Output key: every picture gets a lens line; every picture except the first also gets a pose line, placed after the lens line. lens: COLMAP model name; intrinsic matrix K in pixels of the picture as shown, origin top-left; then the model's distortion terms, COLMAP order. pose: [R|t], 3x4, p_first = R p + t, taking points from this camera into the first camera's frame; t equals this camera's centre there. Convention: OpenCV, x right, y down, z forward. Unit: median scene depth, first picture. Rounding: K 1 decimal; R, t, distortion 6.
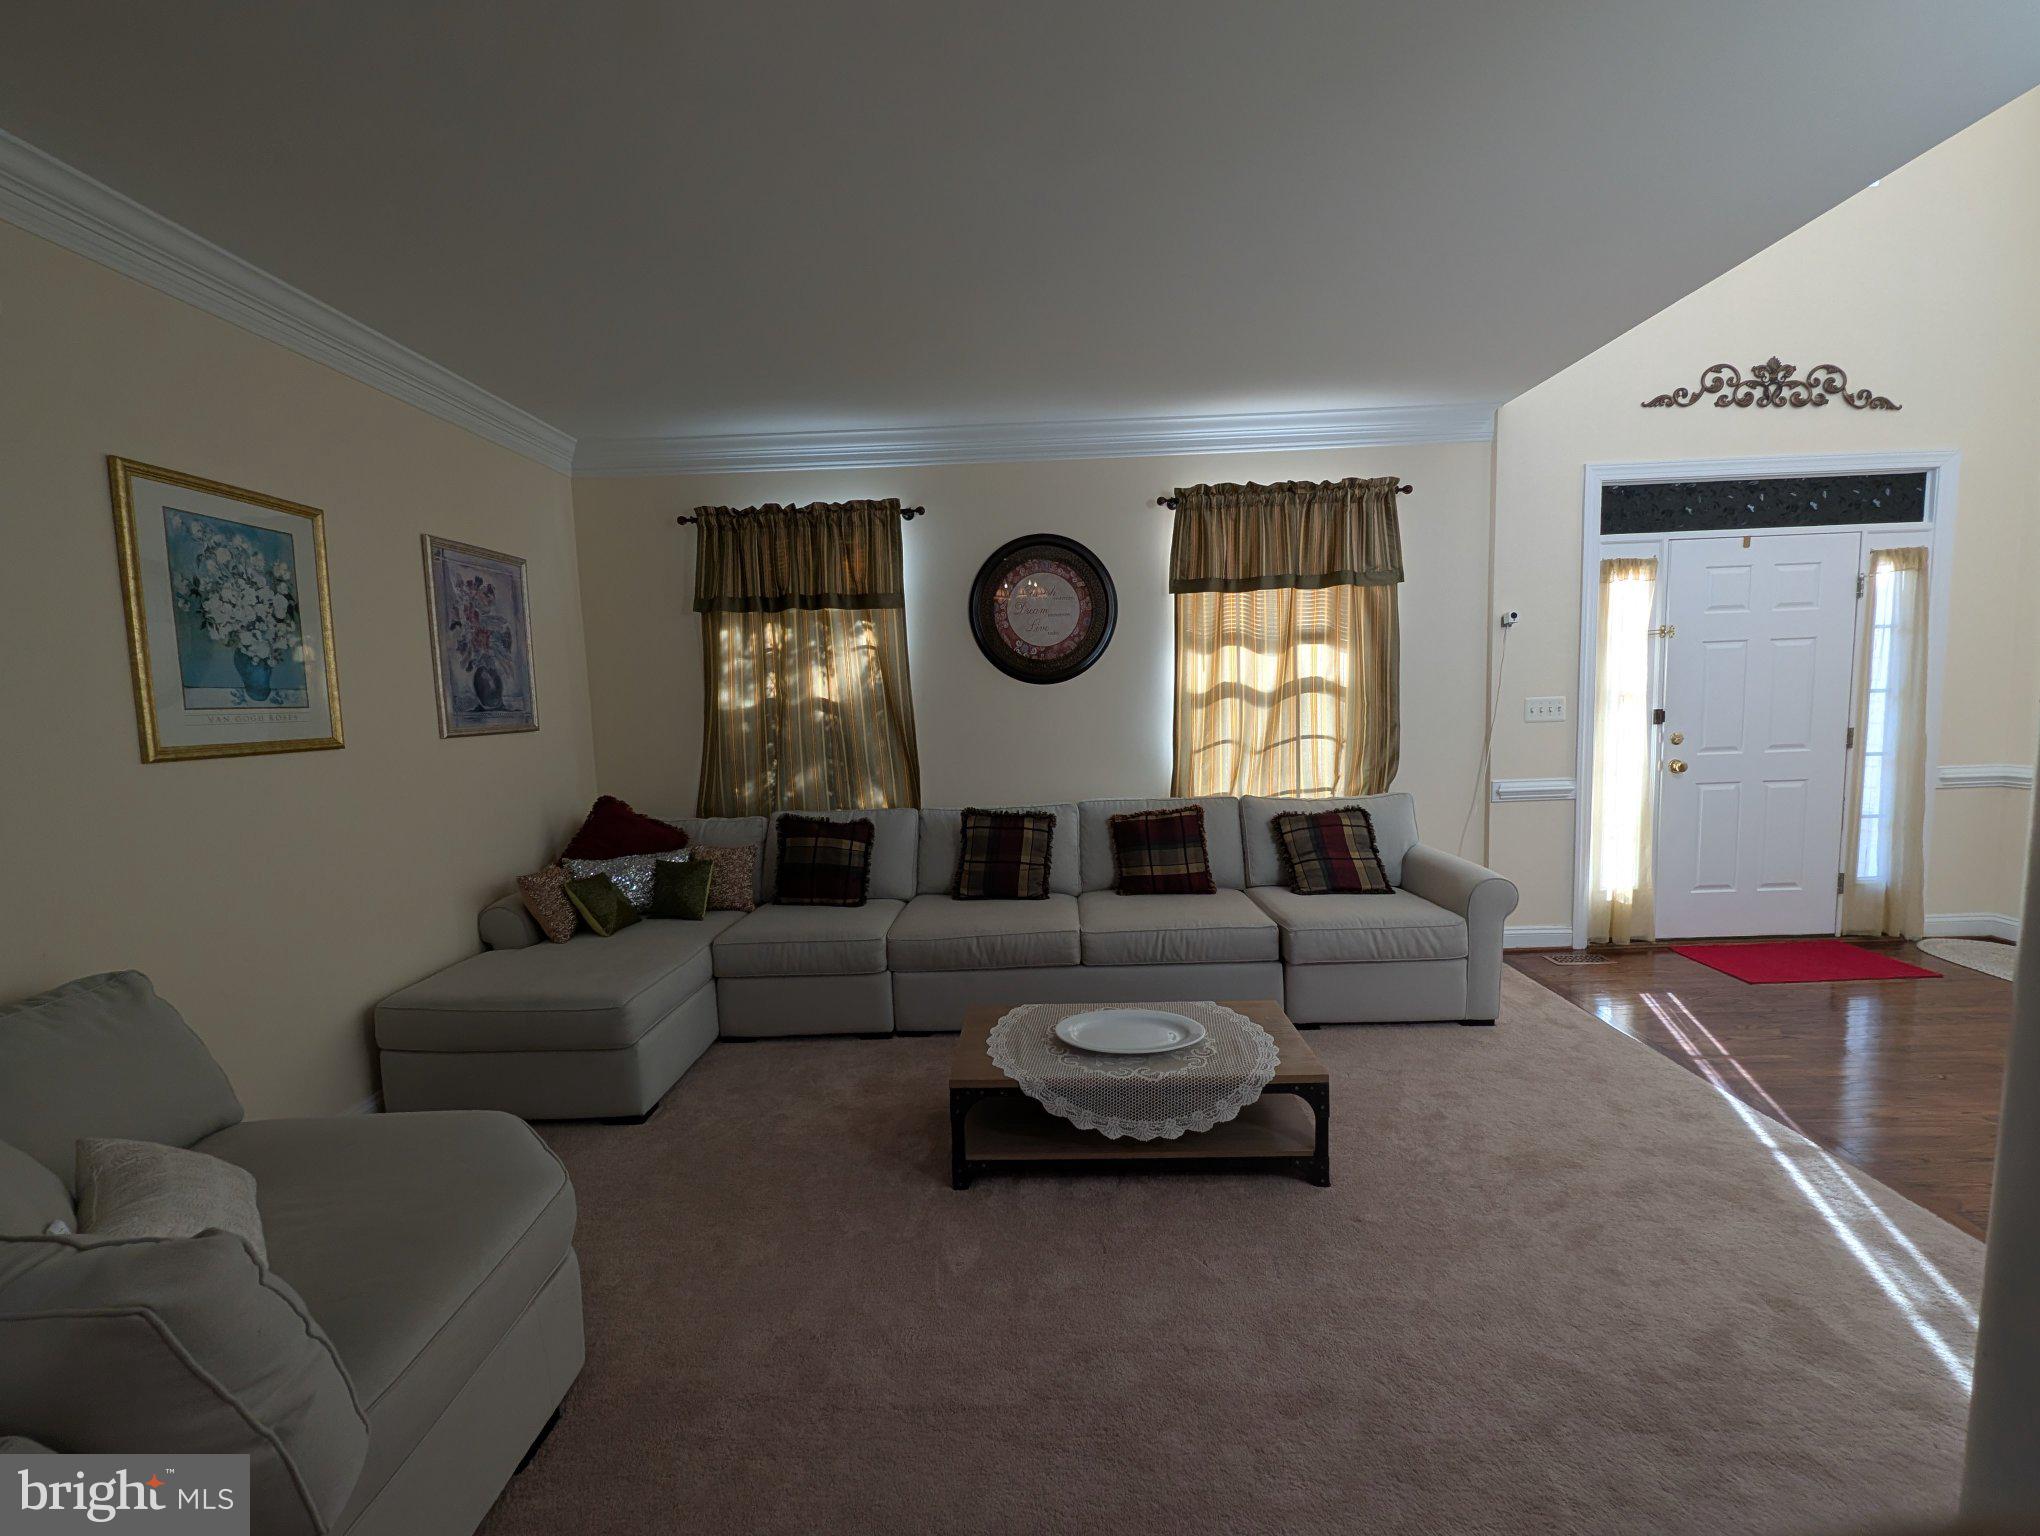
lens RADIAL K [[843.4, 0, 1014.8], [0, 843.4, 767.9], [0, 0, 1]] dist [0.003025, -0.002590]
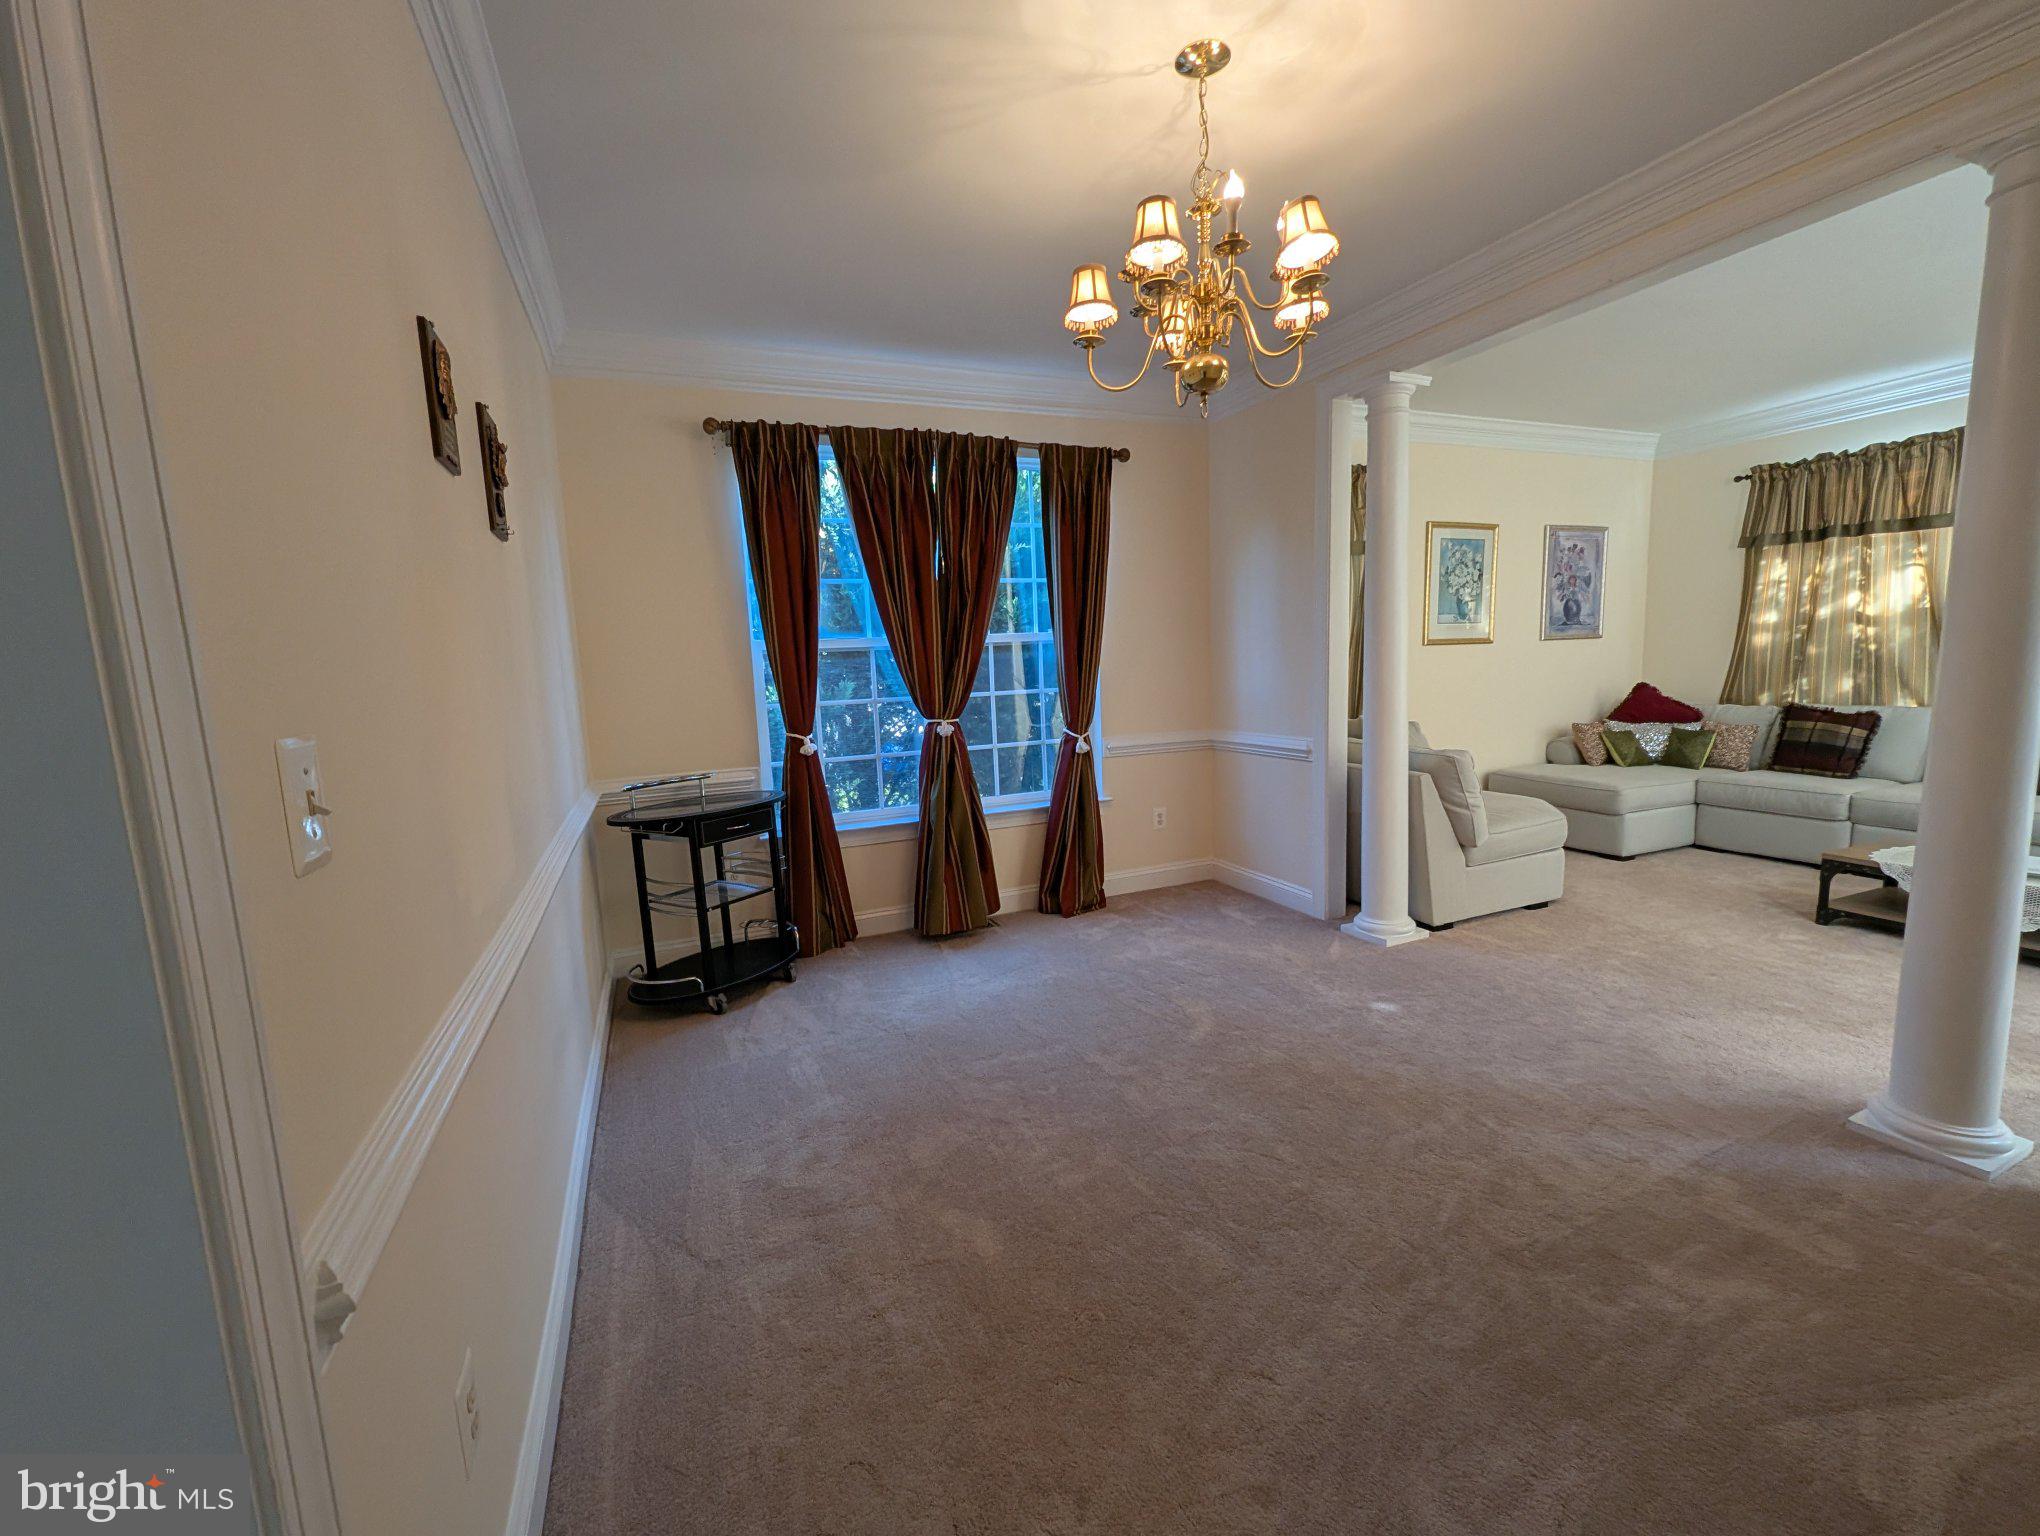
lens RADIAL K [[843.4, 0, 1014.5], [0, 843.4, 772.2], [0, 0, 1]] dist [0.003025, -0.002590]
pose [[0.404160, 0.139061, -0.904056, 0.428088], [-0.058104, 0.990283, 0.126348, 0.065608], [0.912841, 0.001464, 0.408313, -0.608411]]
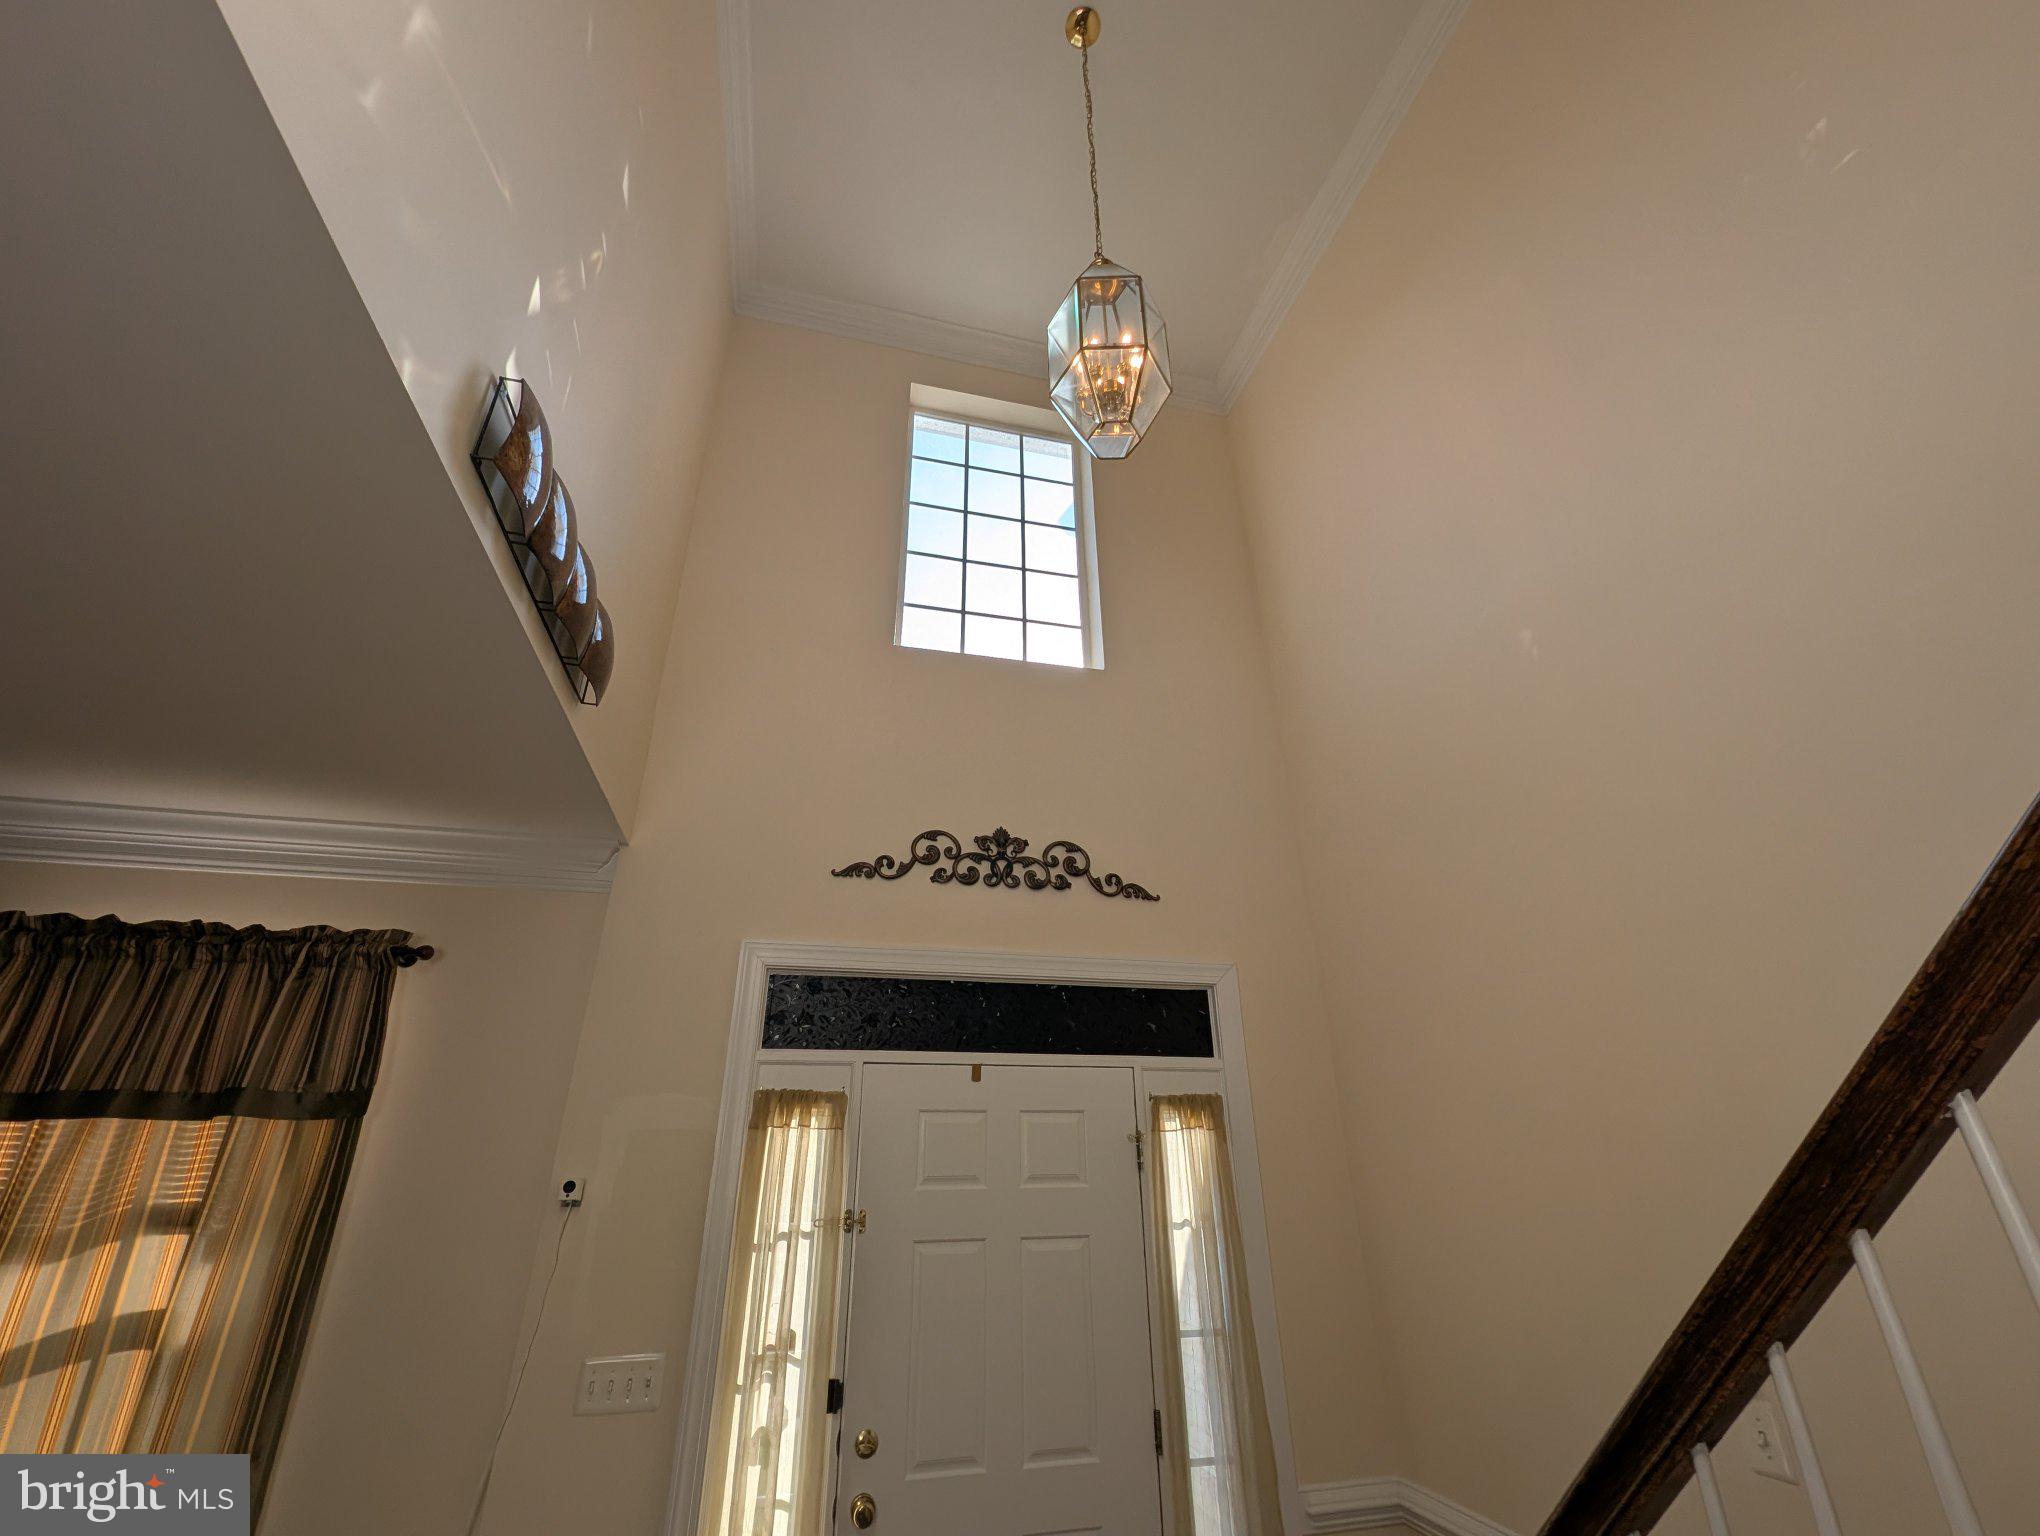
lens RADIAL K [[843.4, 0, 1030.5], [0, 843.4, 779.3], [0, 0, 1]] dist [0.003025, -0.002590]
pose [[0.966824, 0.130465, 0.219612, 0.748470], [-0.000497, 0.860694, -0.509122, -0.131935], [-0.255441, 0.492122, 0.832205, 0.330415]]
